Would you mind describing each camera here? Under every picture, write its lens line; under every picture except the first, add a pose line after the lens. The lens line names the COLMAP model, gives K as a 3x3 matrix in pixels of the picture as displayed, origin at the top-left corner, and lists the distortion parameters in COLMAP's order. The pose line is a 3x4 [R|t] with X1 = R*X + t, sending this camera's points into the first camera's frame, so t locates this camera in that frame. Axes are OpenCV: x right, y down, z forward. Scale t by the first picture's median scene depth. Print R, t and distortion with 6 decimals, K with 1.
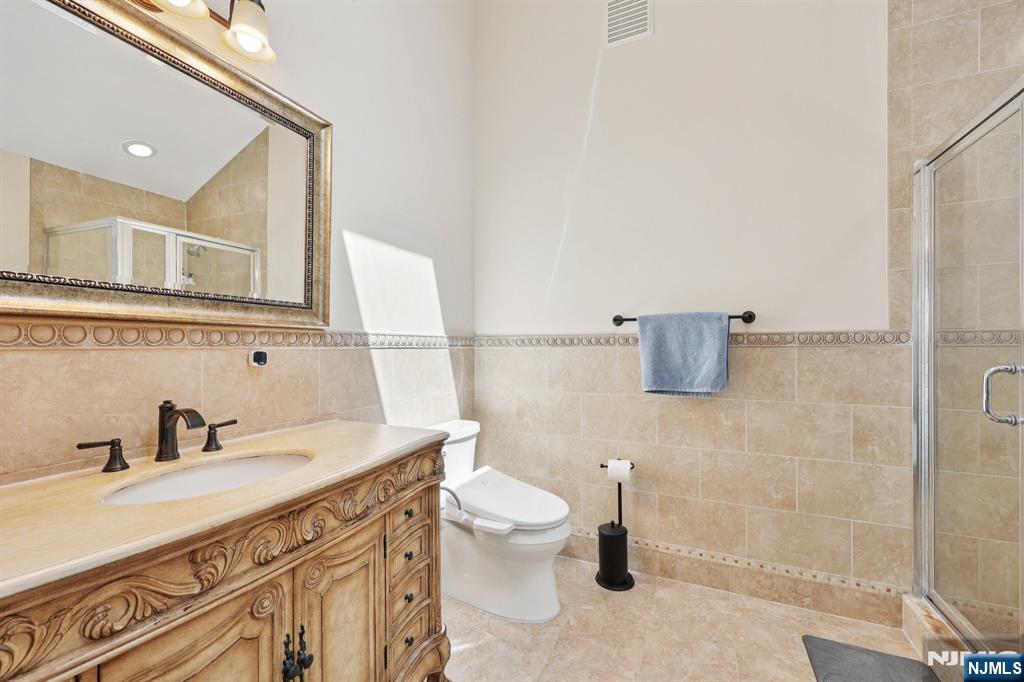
lens RADIAL K [[414.7, 0, 509.6], [0, 414.7, 347.2], [0, 0, 1]] dist [0.000508, 0.000073]
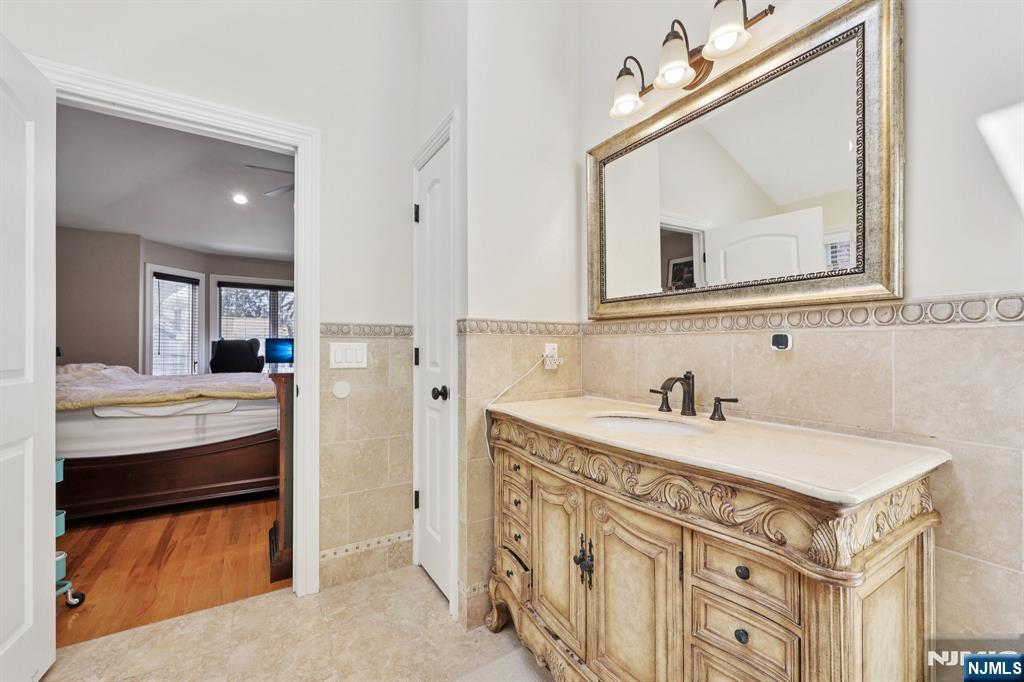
lens RADIAL K [[414.7, 0, 512.5], [0, 414.7, 342.3], [0, 0, 1]] dist [0.000508, 0.000073]
pose [[-0.544686, -0.009959, -0.838581, 0.148745], [-0.003770, 0.999948, -0.009426, 0.011880], [0.838632, -0.001973, -0.544695, 0.302831]]
